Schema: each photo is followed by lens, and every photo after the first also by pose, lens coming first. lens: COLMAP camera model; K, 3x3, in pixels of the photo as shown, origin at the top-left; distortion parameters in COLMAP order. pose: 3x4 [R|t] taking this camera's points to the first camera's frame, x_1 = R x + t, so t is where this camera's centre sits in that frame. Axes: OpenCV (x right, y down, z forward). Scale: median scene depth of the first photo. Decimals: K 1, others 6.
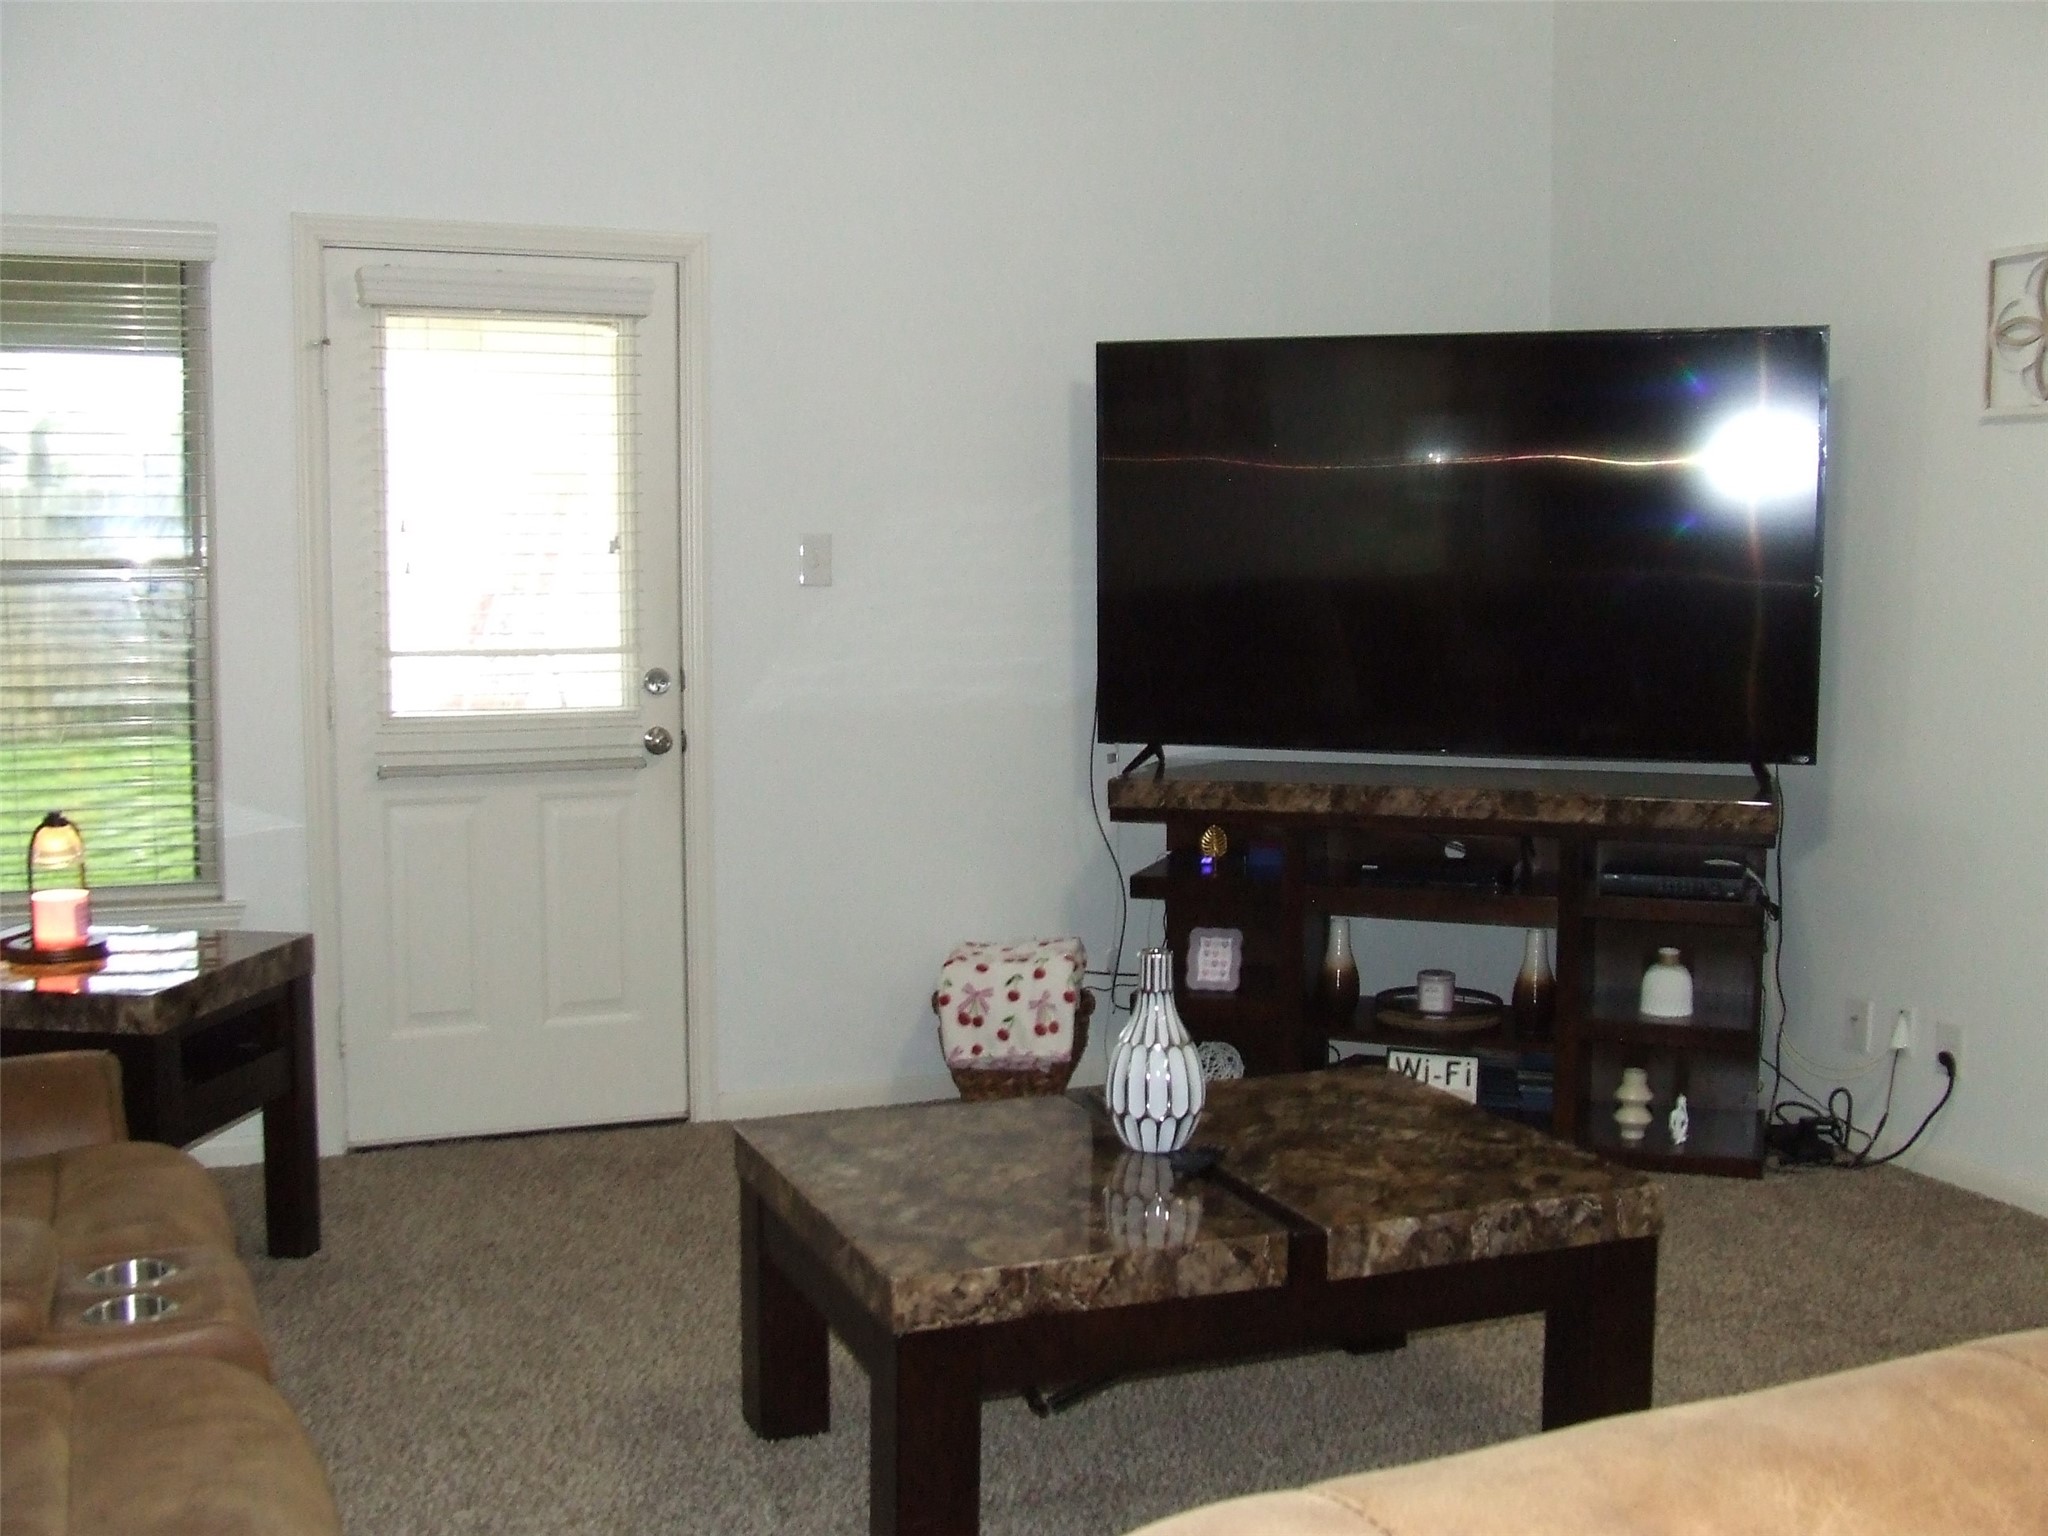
lens RADIAL K [[2271.3, 0, 1025.3], [0, 2271.3, 737.0], [0, 0, 1]] dist [-0.252726, 0.967210]
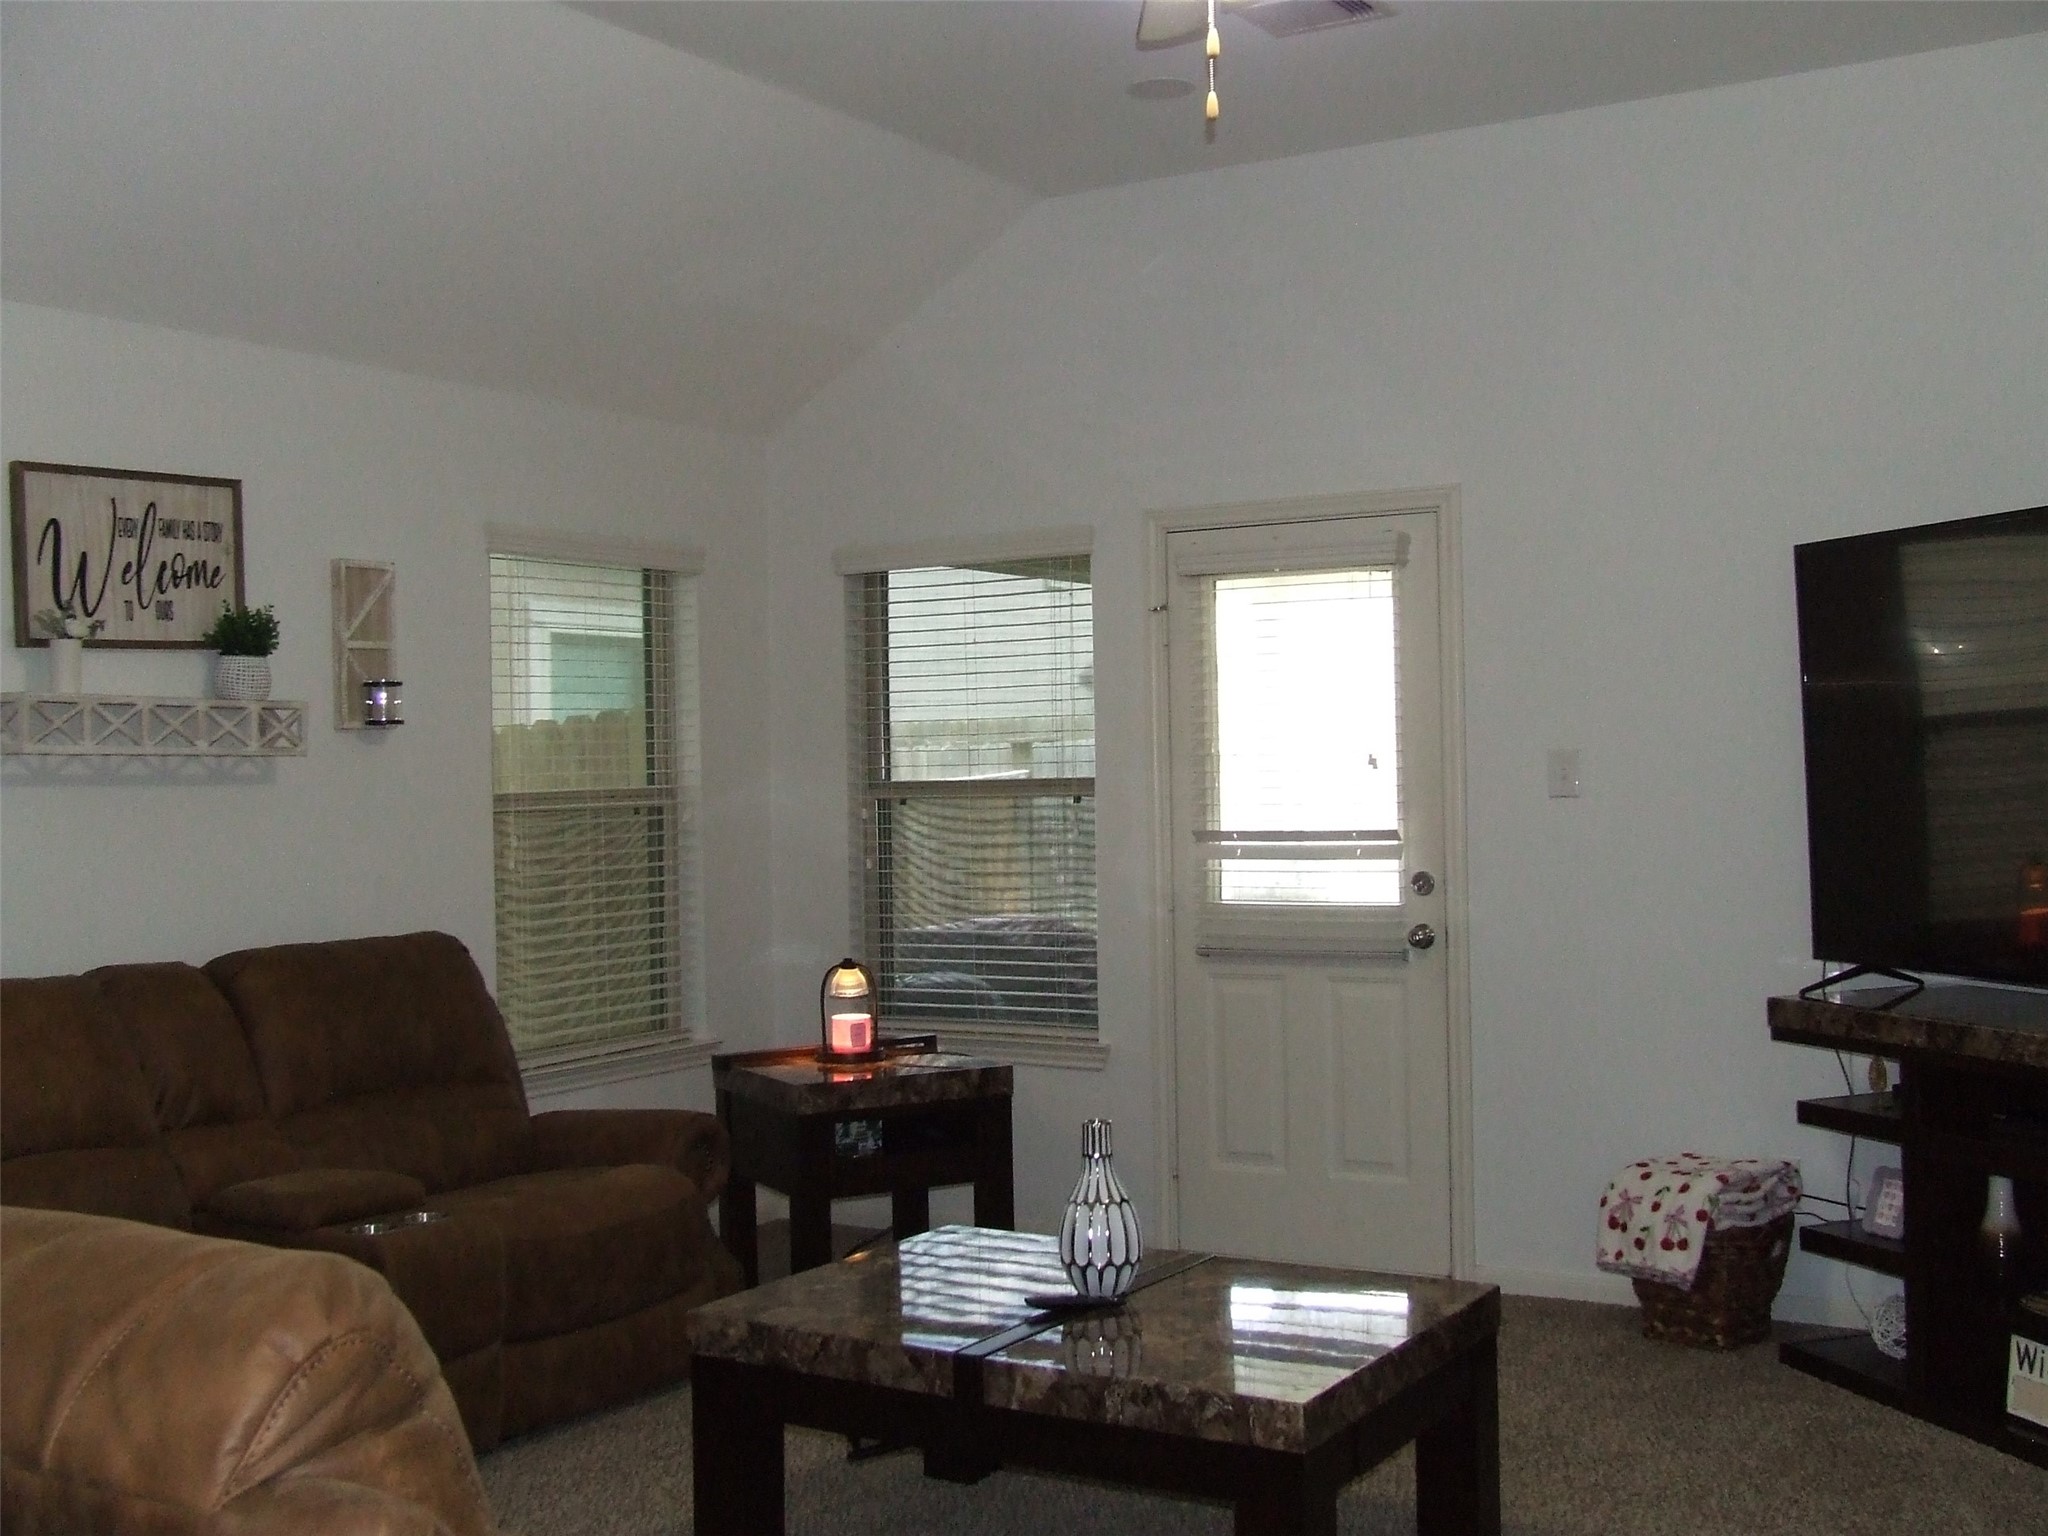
lens RADIAL K [[2207.3, 0, 1024.0], [0, 2207.3, 768.0], [0, 0, 1]] dist [-0.053371, 0.000017]
pose [[0.601202, -0.014367, -0.798968, 0.621735], [-0.048122, 0.997373, -0.054145, -0.013487], [0.797647, 0.071000, 0.598931, 0.187894]]
